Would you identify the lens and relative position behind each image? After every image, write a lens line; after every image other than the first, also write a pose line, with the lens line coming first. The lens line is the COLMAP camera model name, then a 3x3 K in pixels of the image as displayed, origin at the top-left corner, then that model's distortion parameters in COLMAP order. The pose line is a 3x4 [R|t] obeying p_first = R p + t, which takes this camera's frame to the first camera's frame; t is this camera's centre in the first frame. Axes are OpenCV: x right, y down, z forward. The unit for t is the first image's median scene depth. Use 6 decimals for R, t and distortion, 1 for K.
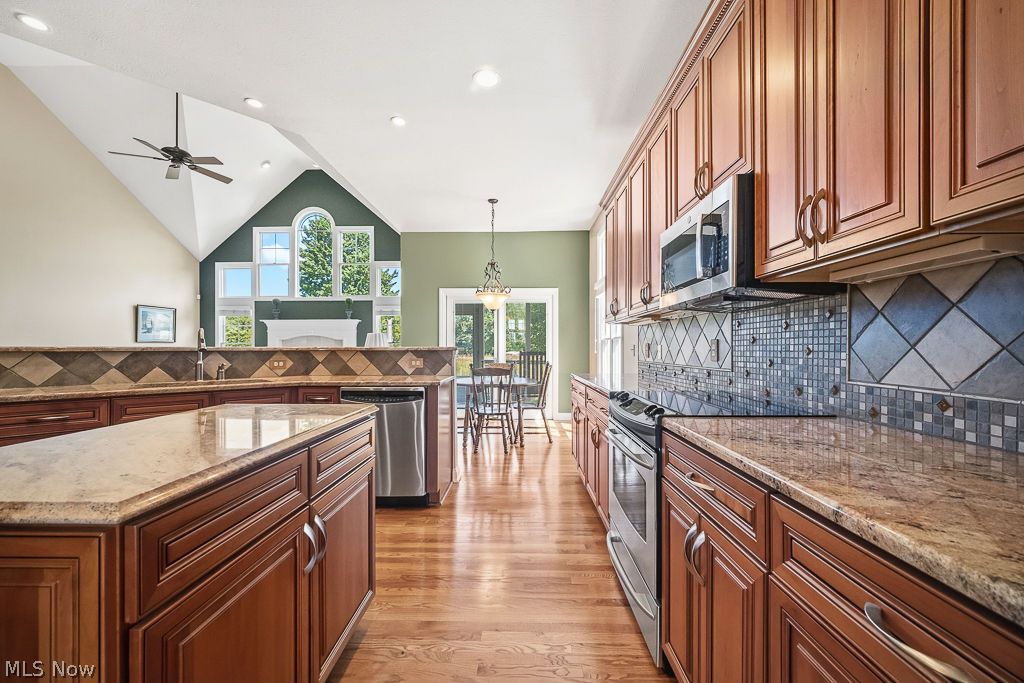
lens RADIAL K [[412.8, 0, 510.5], [0, 412.8, 347.2], [0, 0, 1]] dist [-0.000417, -0.000028]
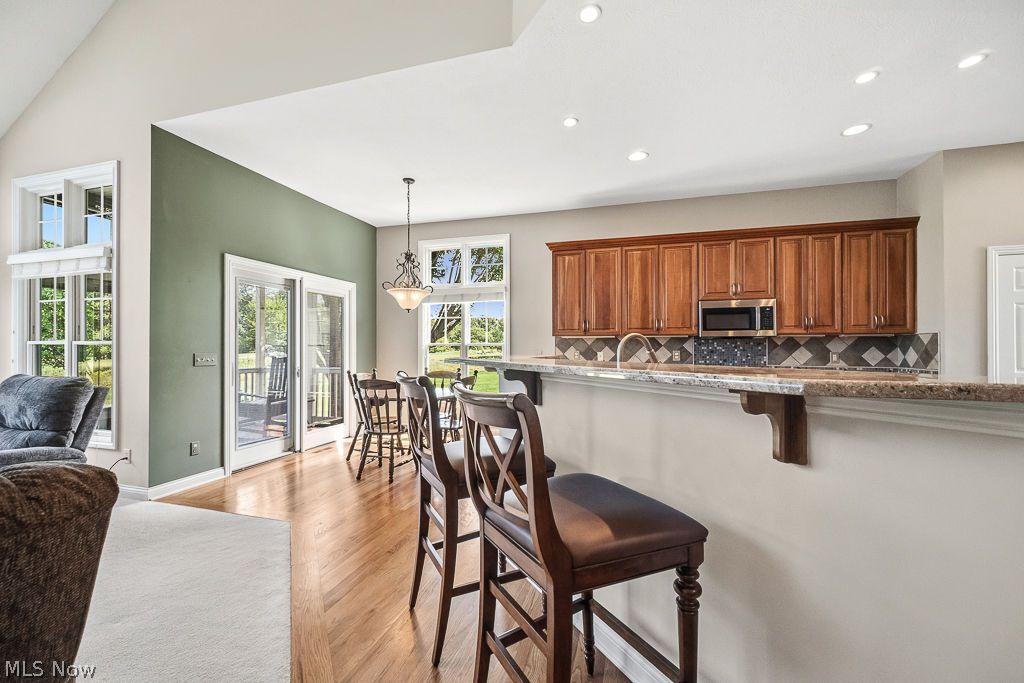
lens RADIAL K [[414.0, 0, 512.7], [0, 414.0, 342.9], [0, 0, 1]] dist [-0.009304, 0.000047]
pose [[0.266084, 0.011800, 0.963878, -0.764142], [-0.006389, 0.999925, -0.010477, -0.012735], [-0.963929, -0.003371, 0.266139, 0.542473]]
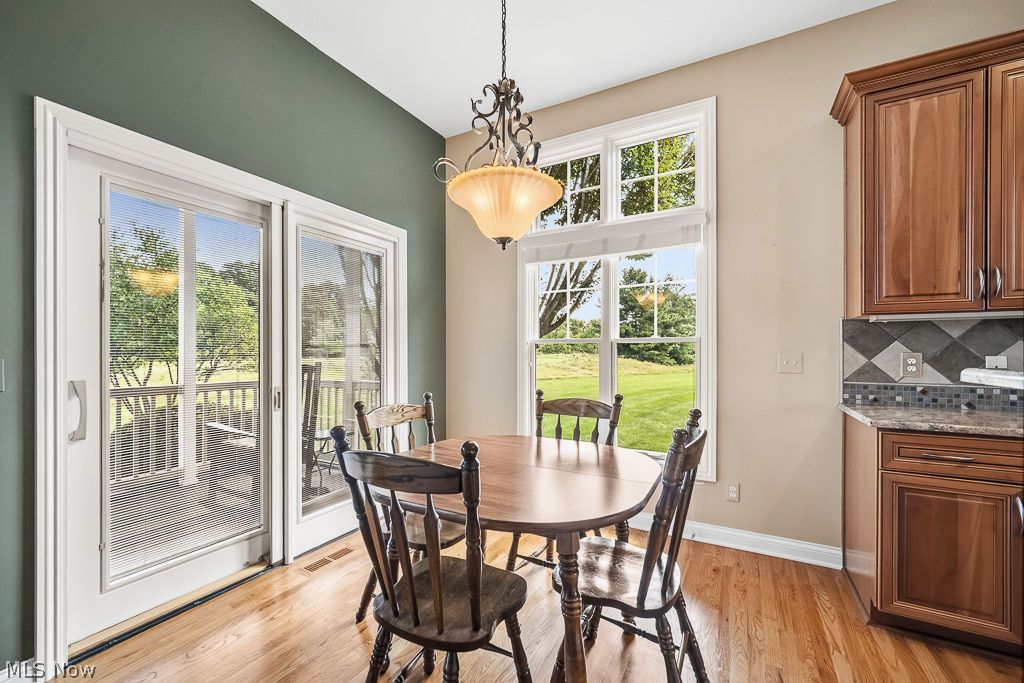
lens RADIAL K [[418.9, 0, 507.9], [0, 418.9, 350.6], [0, 0, 1]] dist [0.000033, 0.000064]
pose [[0.469581, 0.002239, 0.882887, -0.307116], [-0.004787, 0.999989, 0.000010, -0.005820], [-0.882876, -0.004231, 0.469586, 0.807853]]
